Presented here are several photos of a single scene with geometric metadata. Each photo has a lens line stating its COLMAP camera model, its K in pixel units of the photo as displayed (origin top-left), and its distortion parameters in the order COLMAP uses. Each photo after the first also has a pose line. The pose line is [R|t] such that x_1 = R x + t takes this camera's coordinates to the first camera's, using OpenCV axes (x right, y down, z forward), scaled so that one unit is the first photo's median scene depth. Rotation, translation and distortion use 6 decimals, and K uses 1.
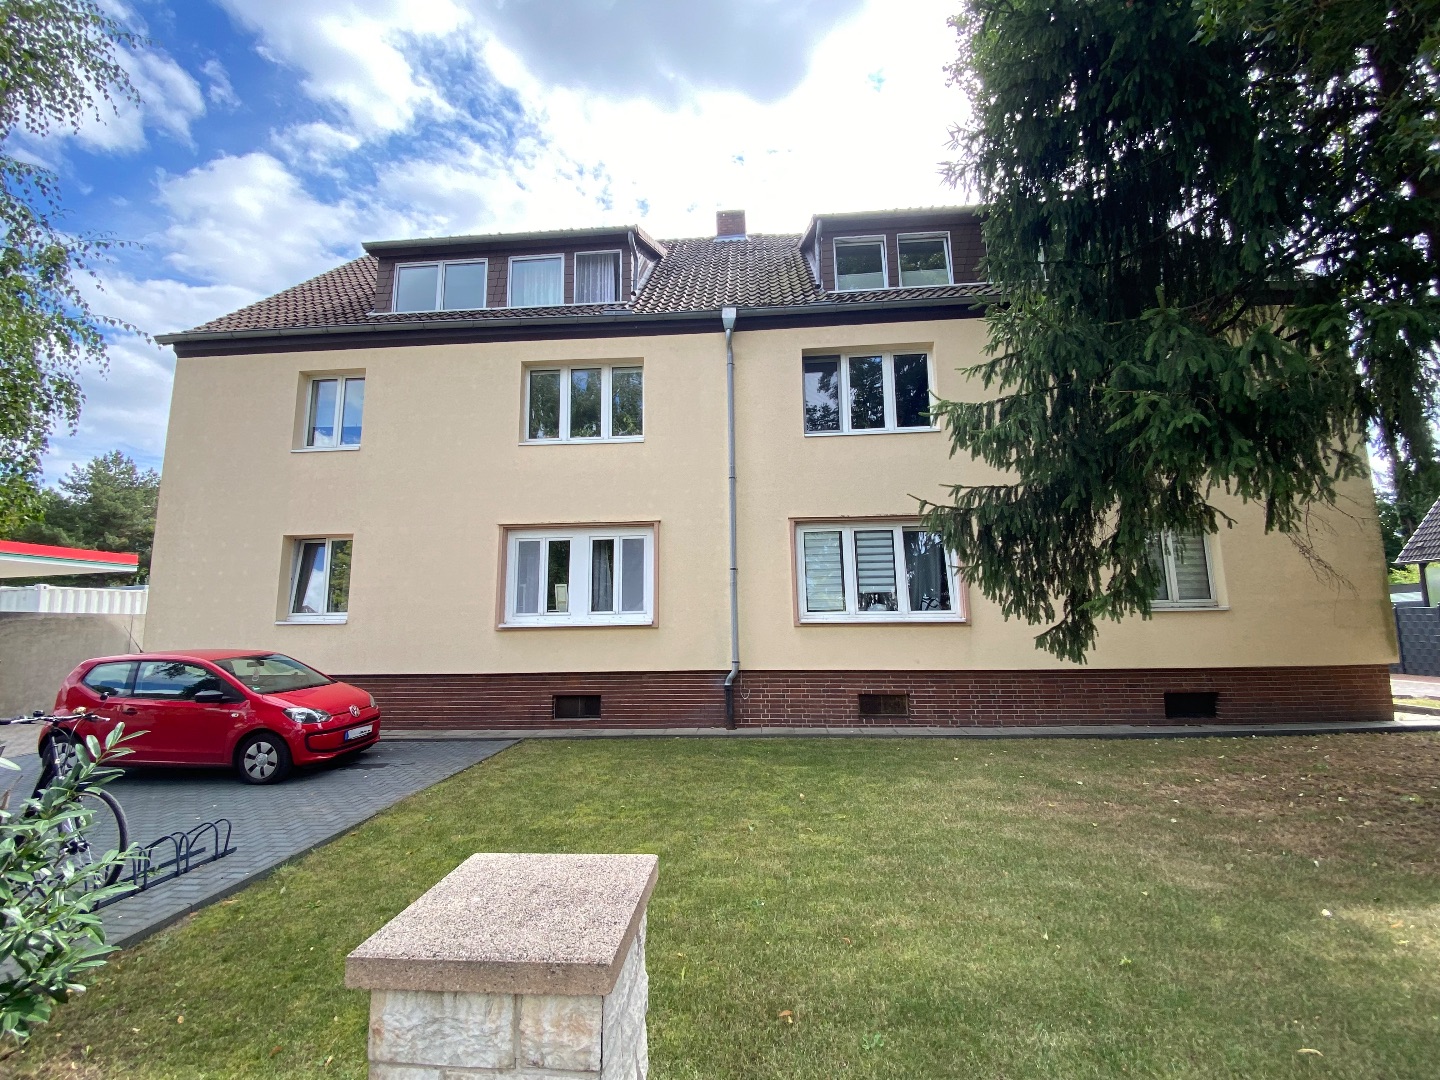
lens RADIAL K [[573.6, 0, 722.5], [0, 573.6, 538.4], [0, 0, 1]] dist [0.000905, -0.000024]
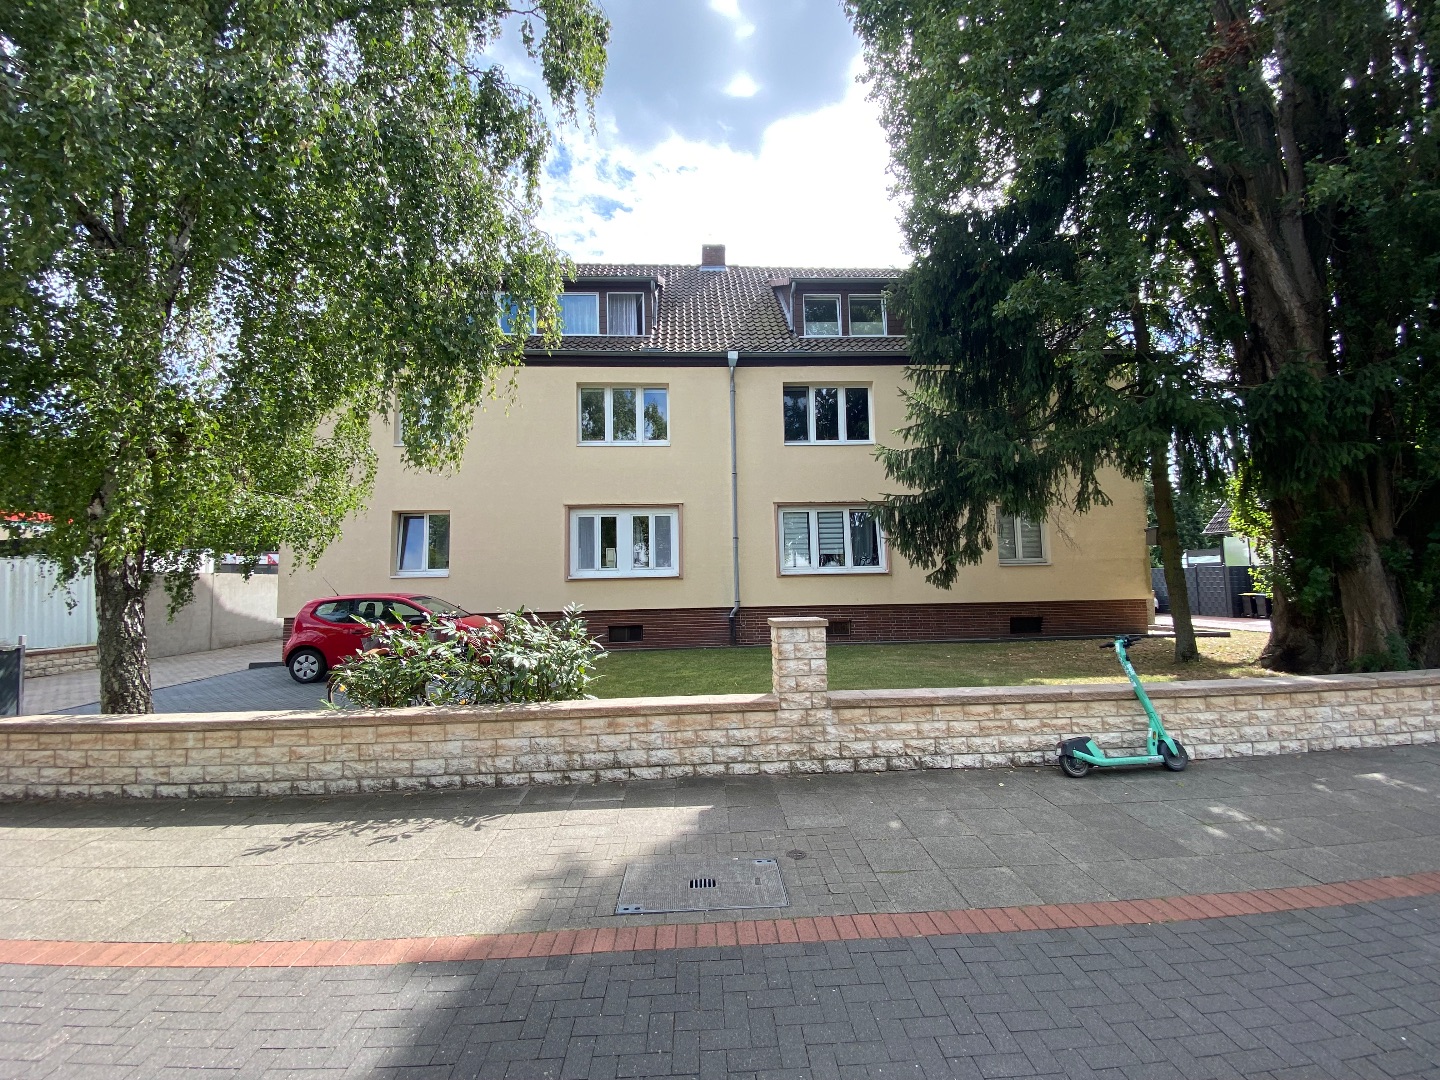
lens RADIAL K [[582.9, 0, 713.8], [0, 582.9, 542.3], [0, 0, 1]] dist [0.000073, -0.000012]
pose [[0.993456, 0.002287, 0.114196, -0.194894], [-0.010099, 0.997643, 0.067877, -0.032999], [-0.113771, -0.068586, 0.991137, -0.433129]]
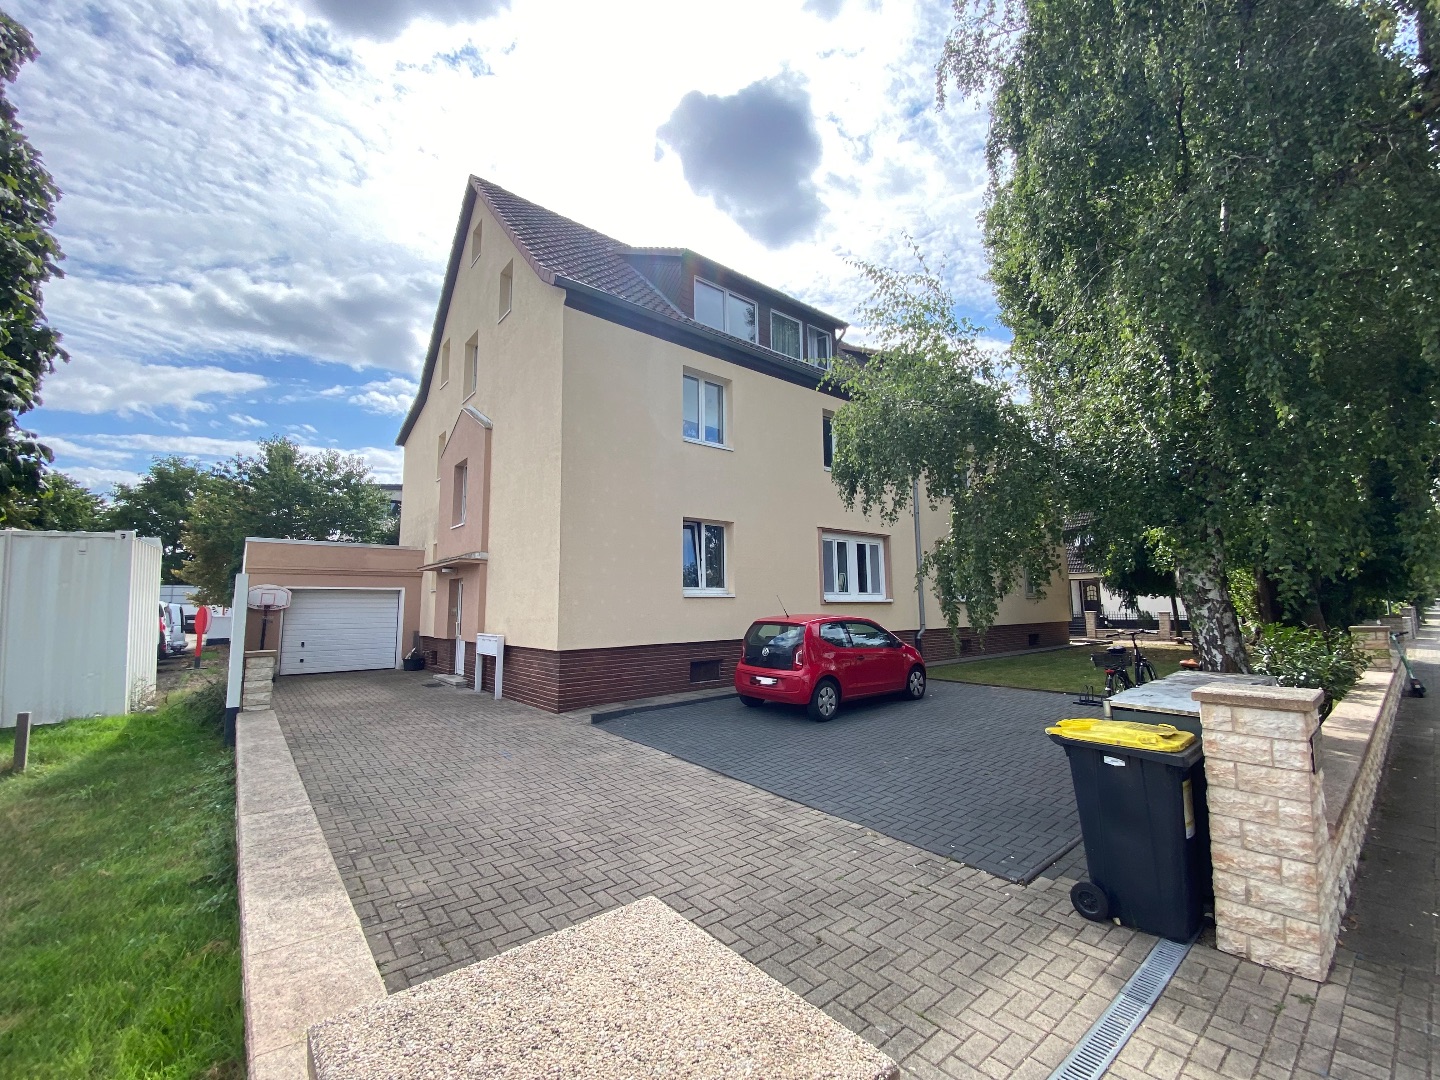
lens RADIAL K [[582.9, 0, 713.8], [0, 582.9, 542.3], [0, 0, 1]] dist [0.000073, -0.000012]
pose [[0.736321, 0.078706, 0.672039, -1.503522], [-0.101105, 0.994859, -0.005738, 0.044288], [-0.669036, -0.063722, 0.740494, 0.144928]]
